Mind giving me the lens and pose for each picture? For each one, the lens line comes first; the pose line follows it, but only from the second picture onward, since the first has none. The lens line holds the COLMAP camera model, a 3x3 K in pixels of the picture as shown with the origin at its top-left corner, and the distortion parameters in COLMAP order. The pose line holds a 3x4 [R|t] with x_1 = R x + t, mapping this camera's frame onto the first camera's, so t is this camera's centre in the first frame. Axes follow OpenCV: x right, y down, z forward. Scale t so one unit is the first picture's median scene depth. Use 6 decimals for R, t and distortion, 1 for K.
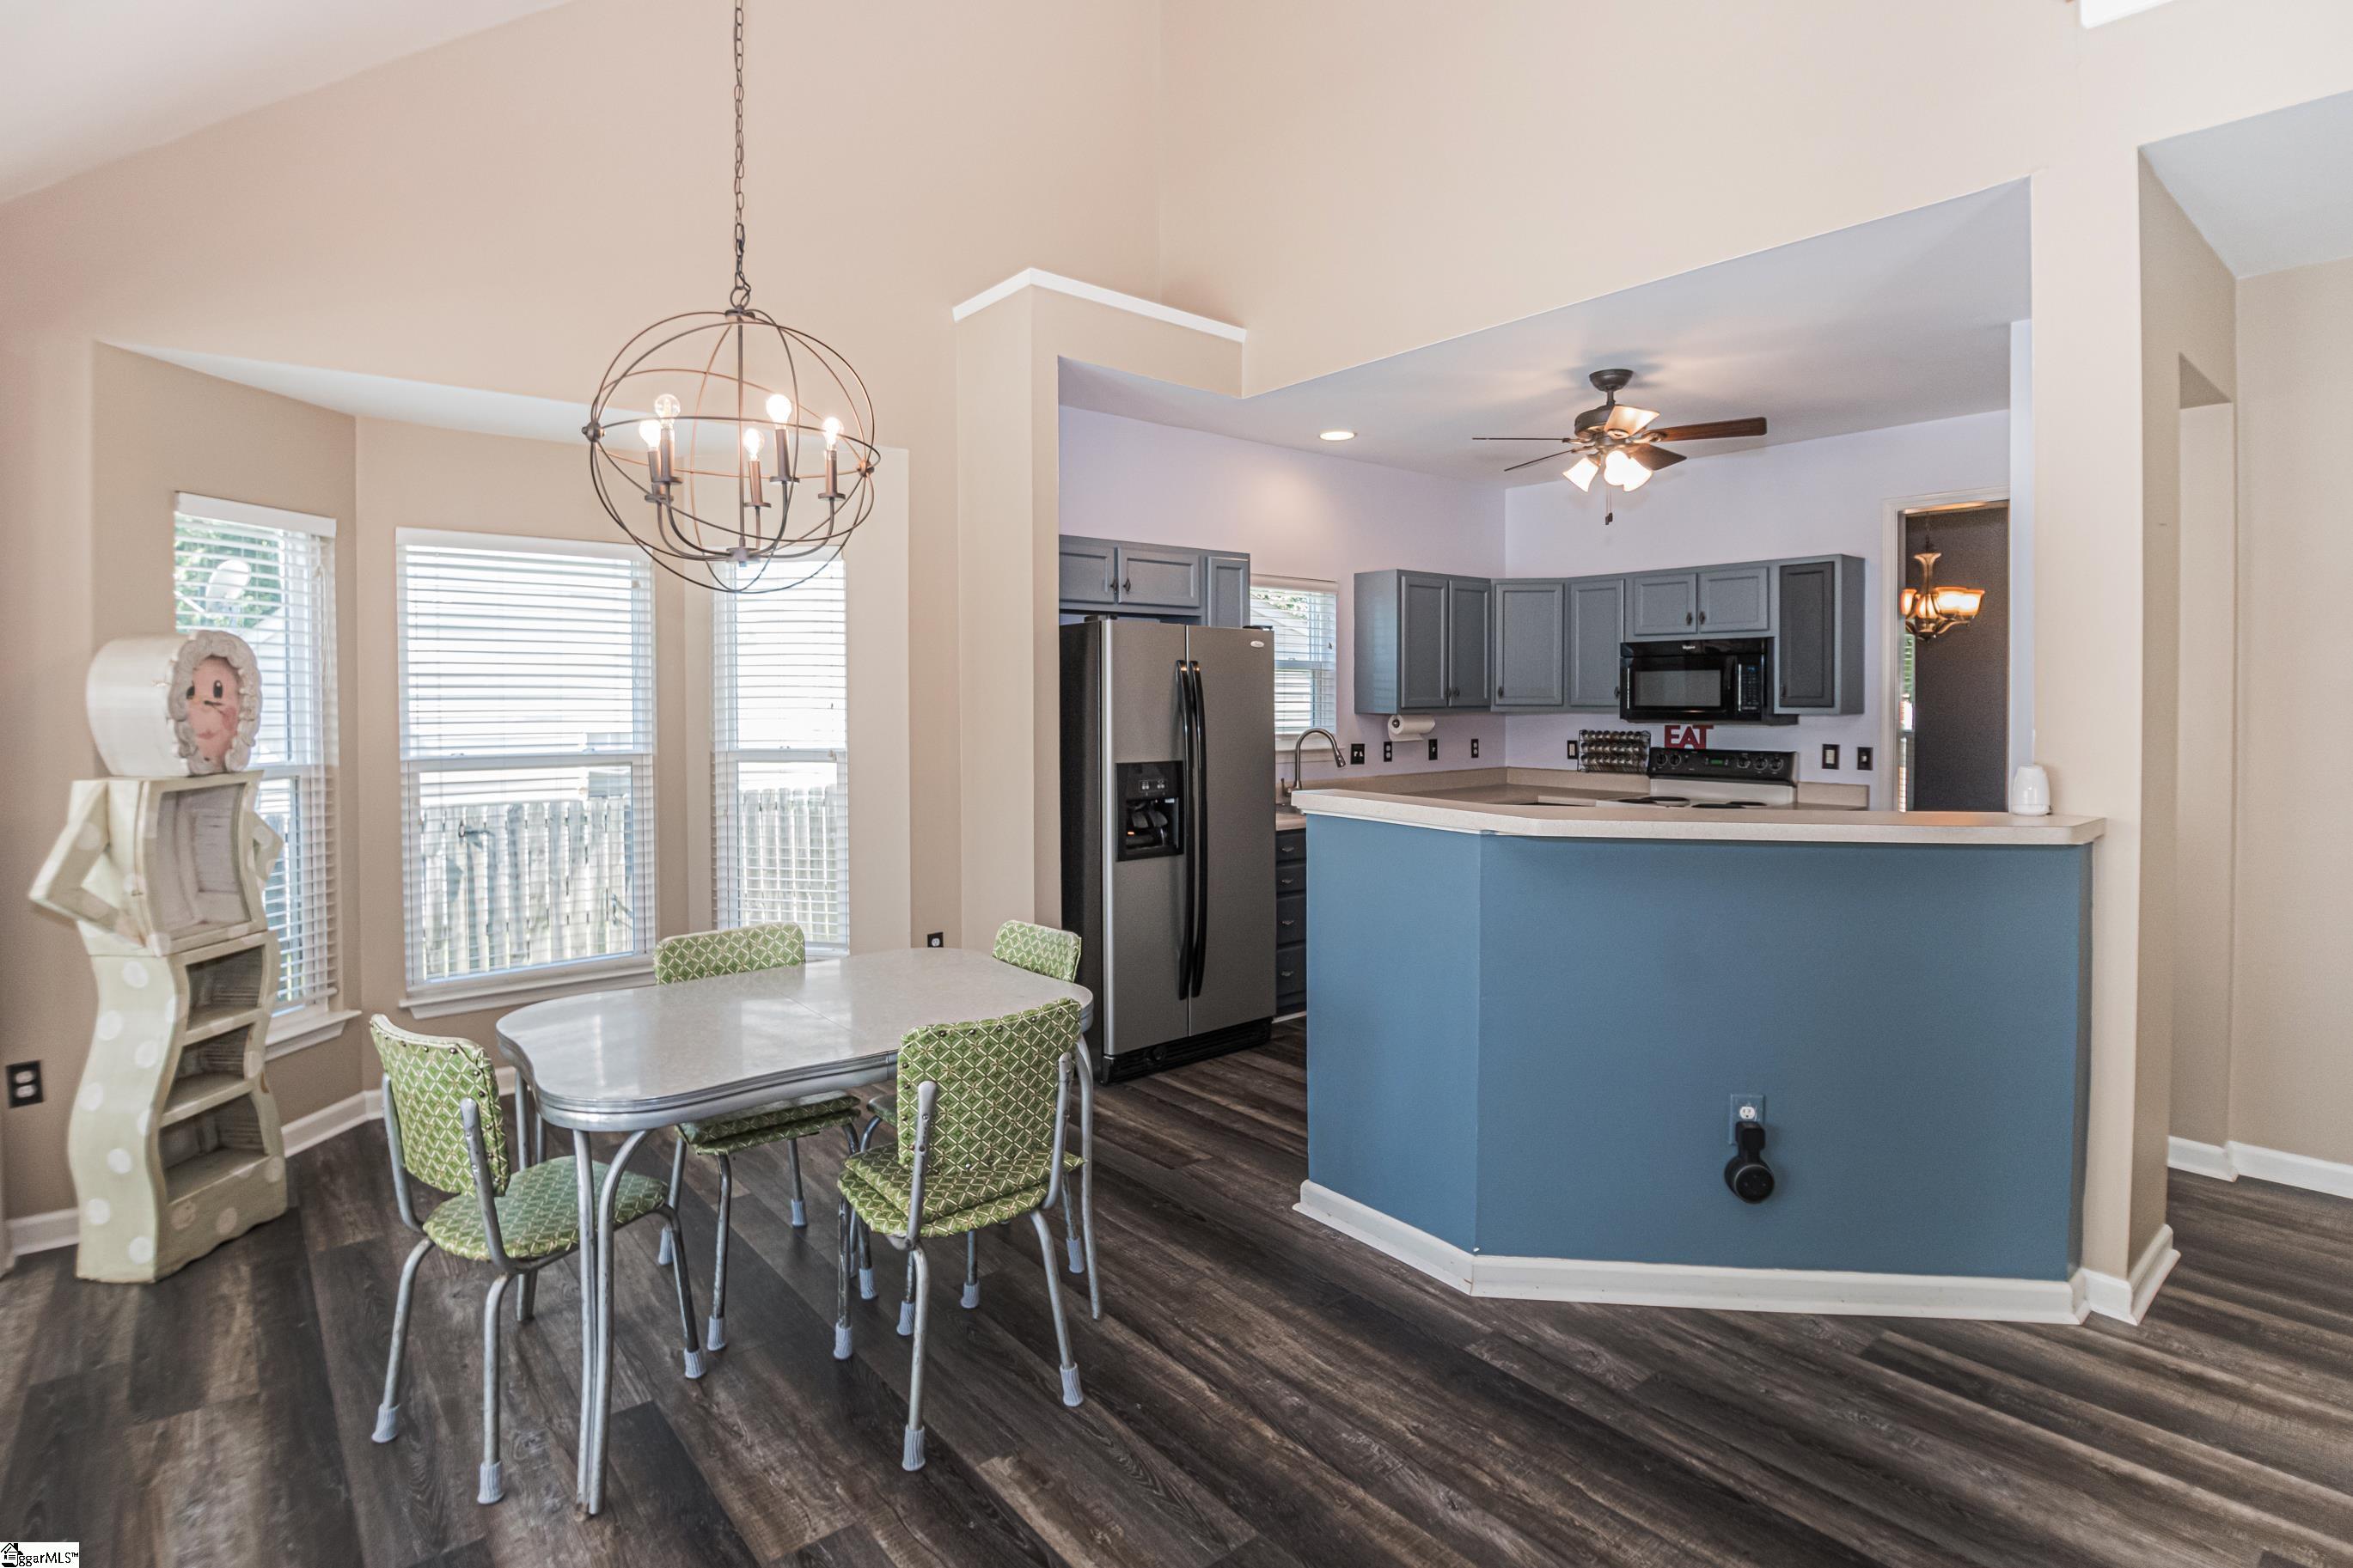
lens RADIAL K [[1193.9, 0, 1158.0], [0, 1193.9, 737.5], [0, 0, 1]] dist [-0.023956, -0.000618]
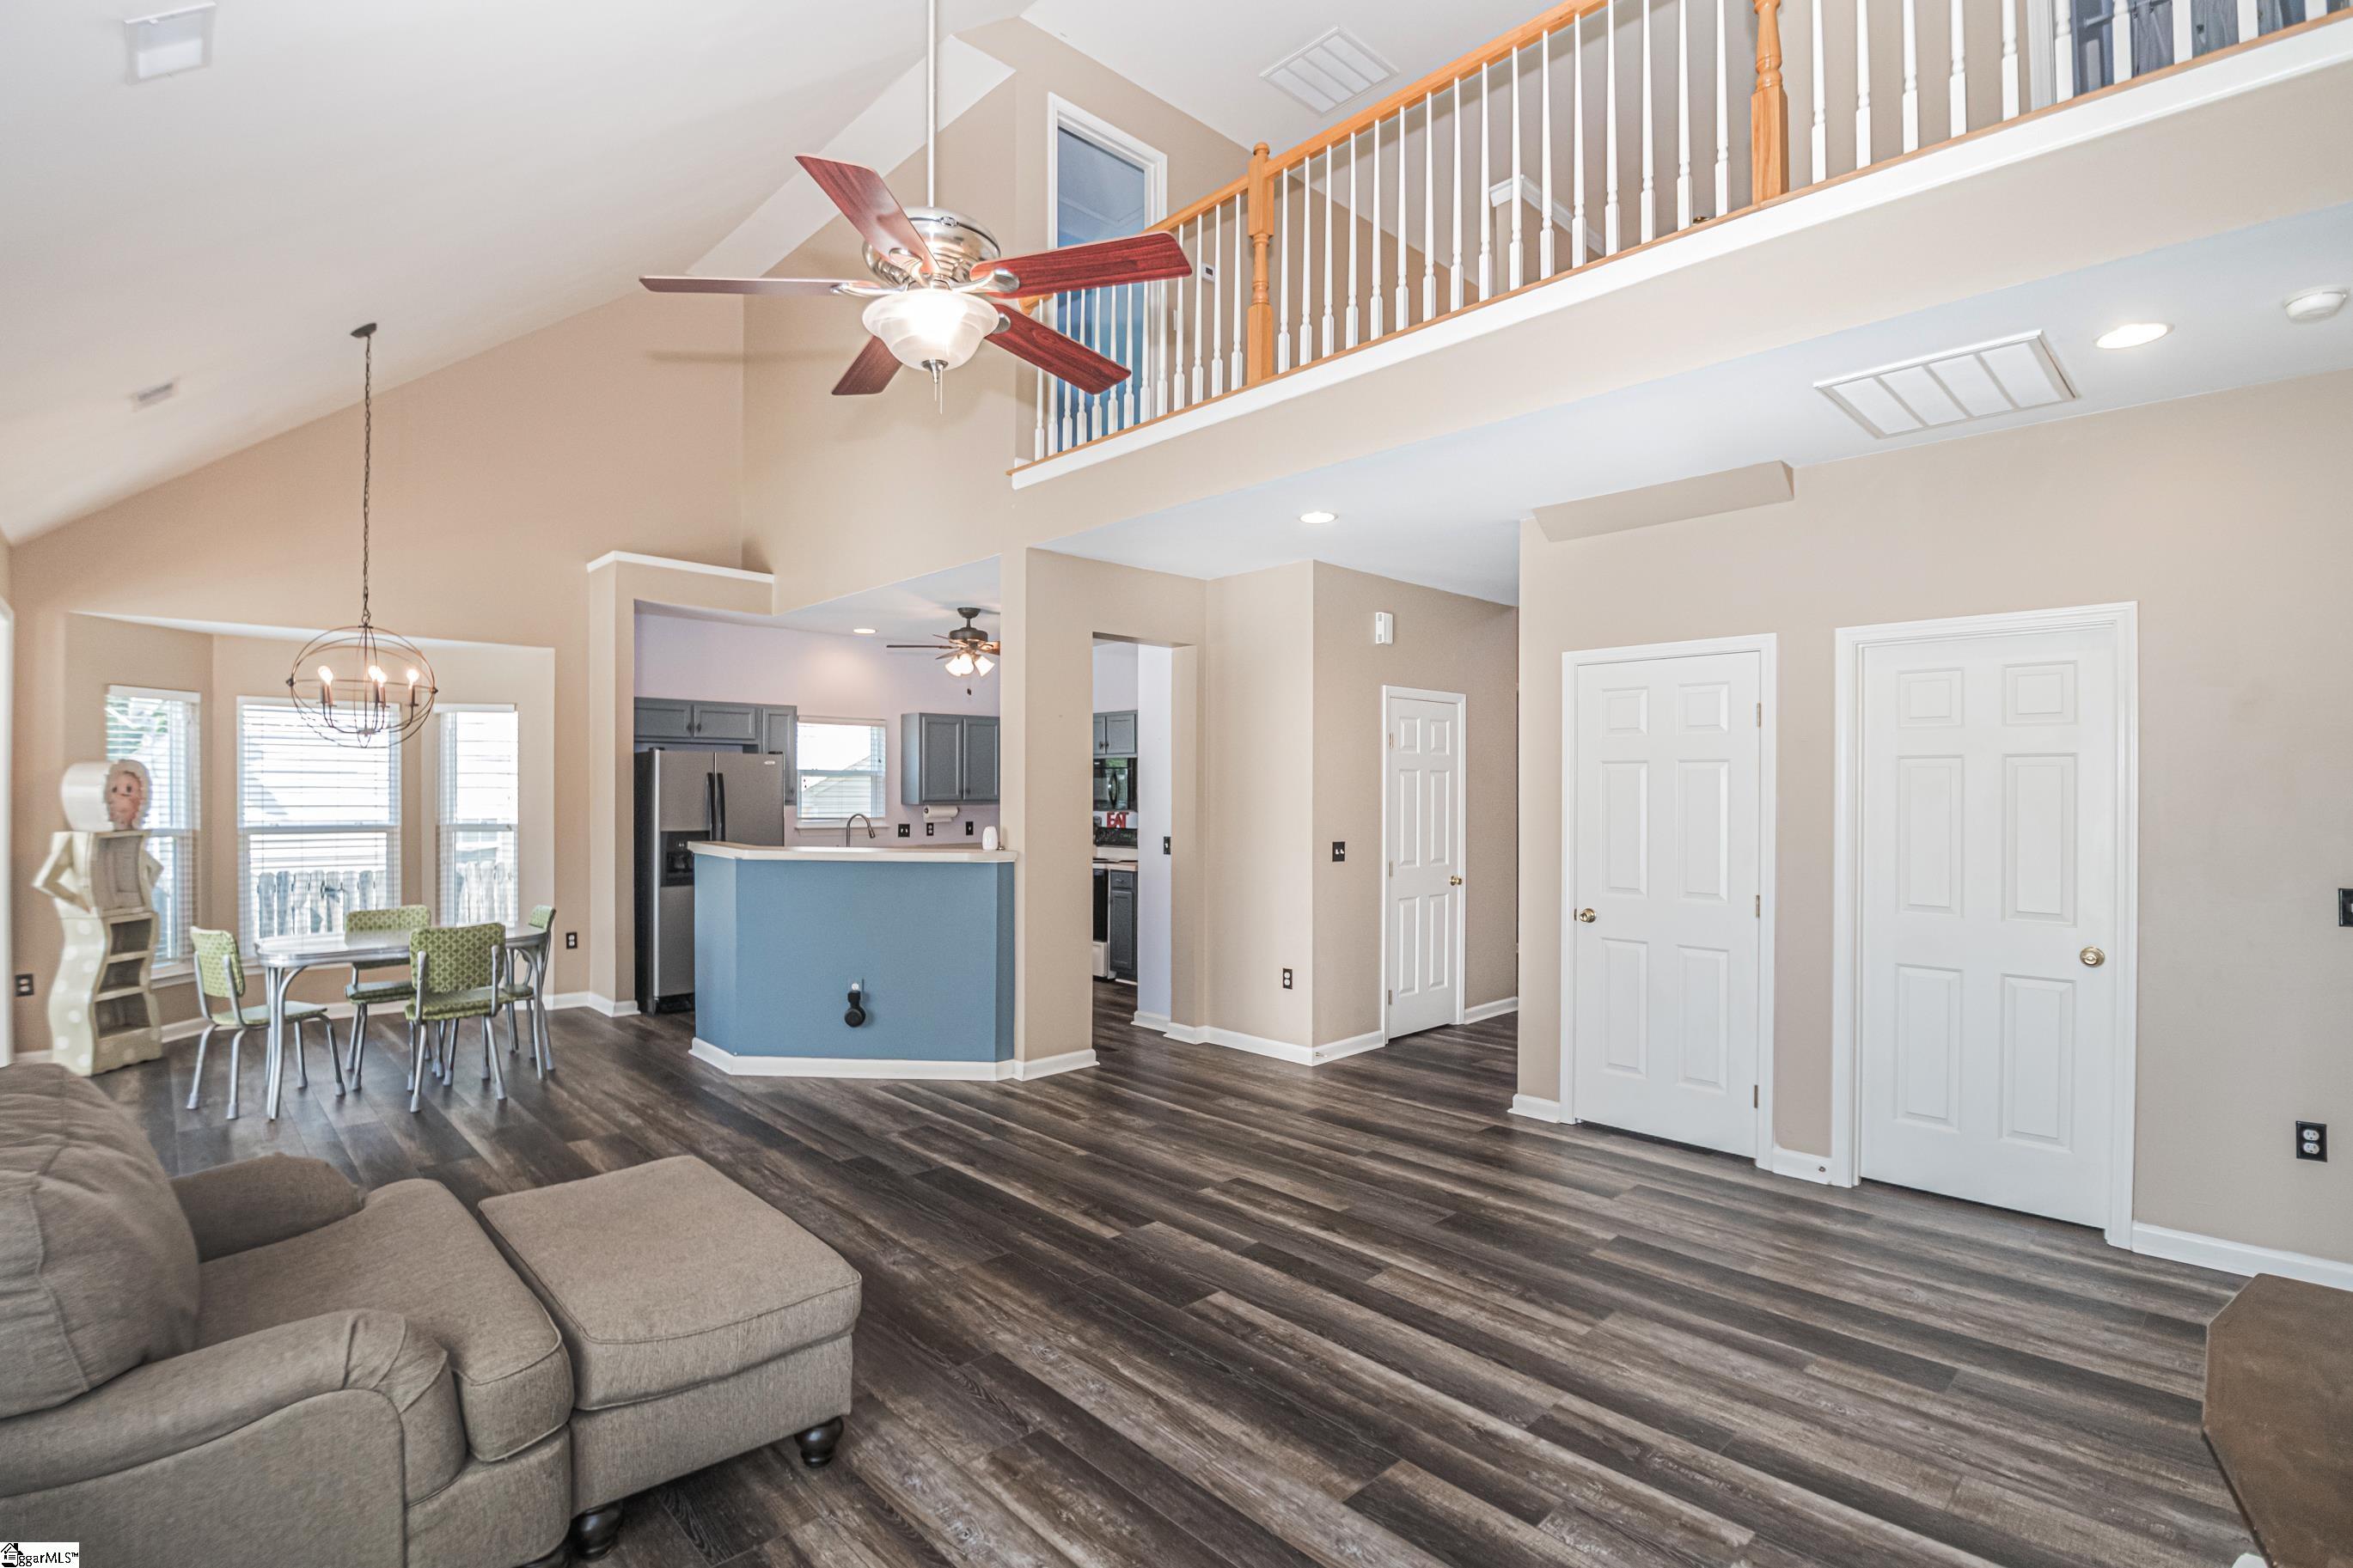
lens RADIAL K [[1126.0, 0, 1153.3], [0, 1126.0, 813.1], [0, 0, 1]] dist [-0.023420, -0.001194]
pose [[0.997893, 0.004379, 0.064734, 0.717680], [-0.003485, 0.999897, -0.013923, 0.019107], [-0.064789, 0.013668, 0.997805, -0.863392]]
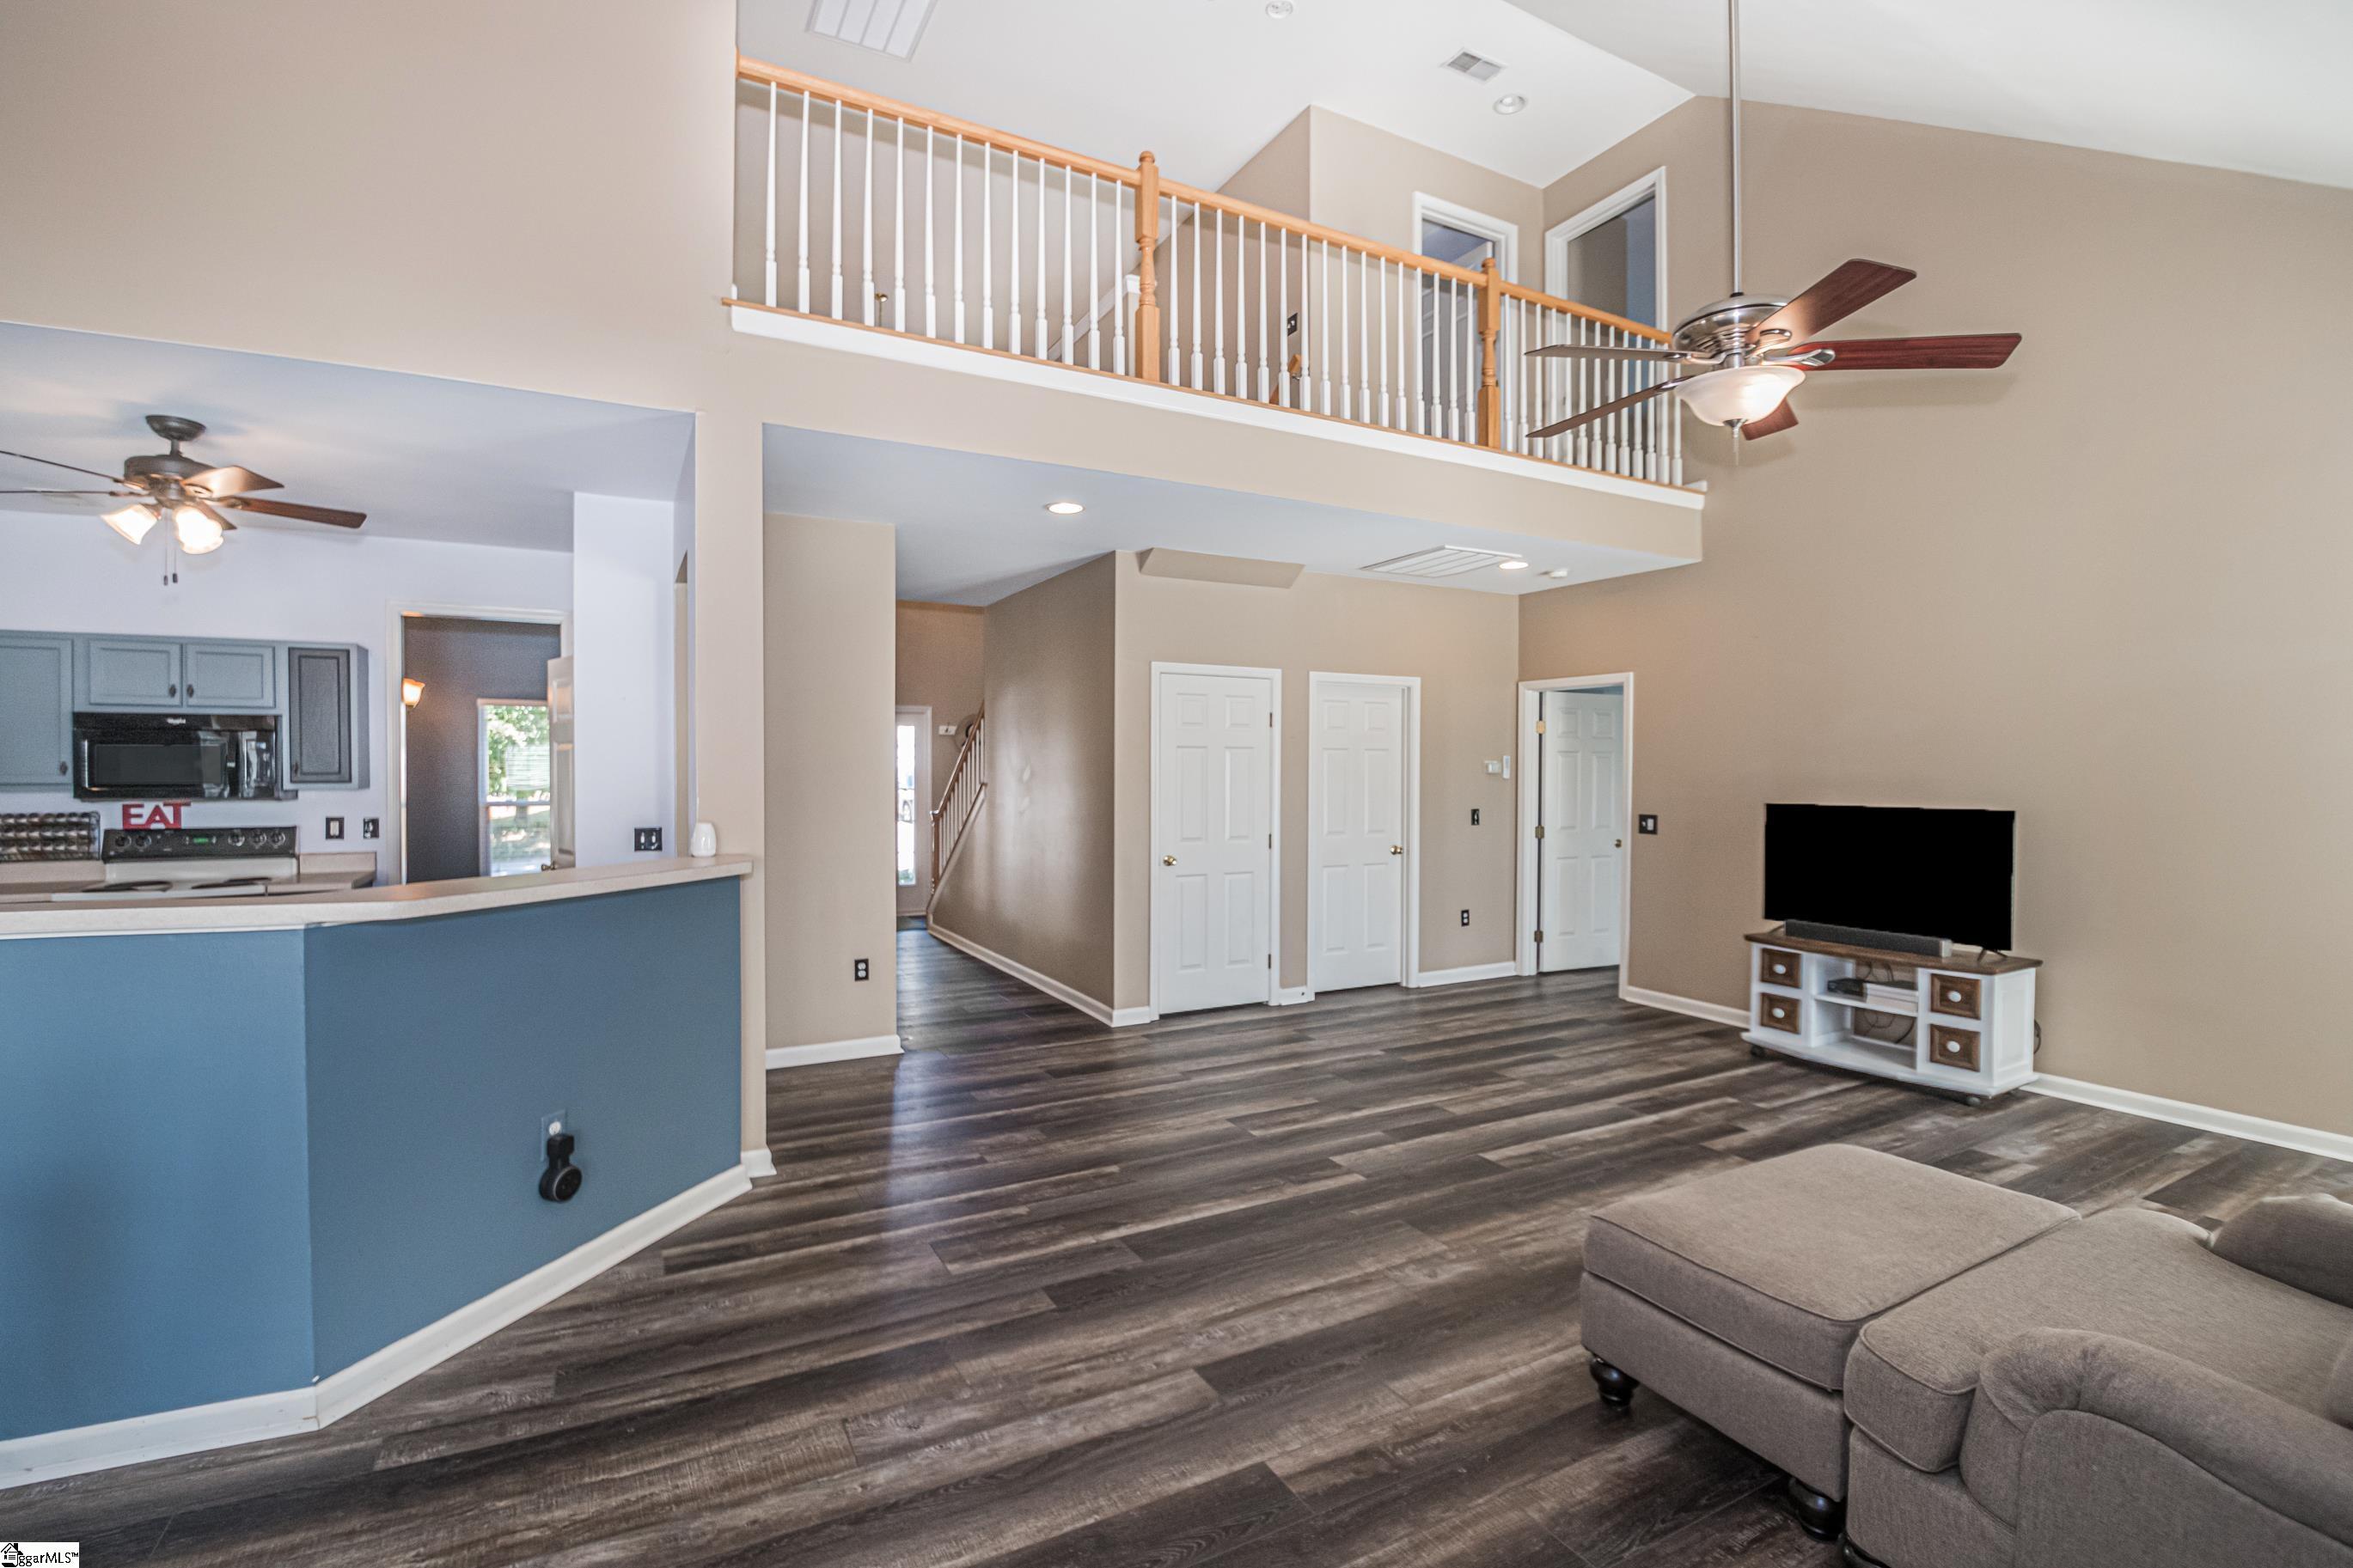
lens RADIAL K [[1018.8, 0, 1085.9], [0, 1018.8, 797.3], [0, 0, 1]] dist [-0.024966, -0.004701]
pose [[0.225052, -0.023592, 0.974061, -0.275940], [0.032313, 0.999338, 0.016738, -0.008526], [-0.973811, 0.027708, 0.225665, 0.195874]]
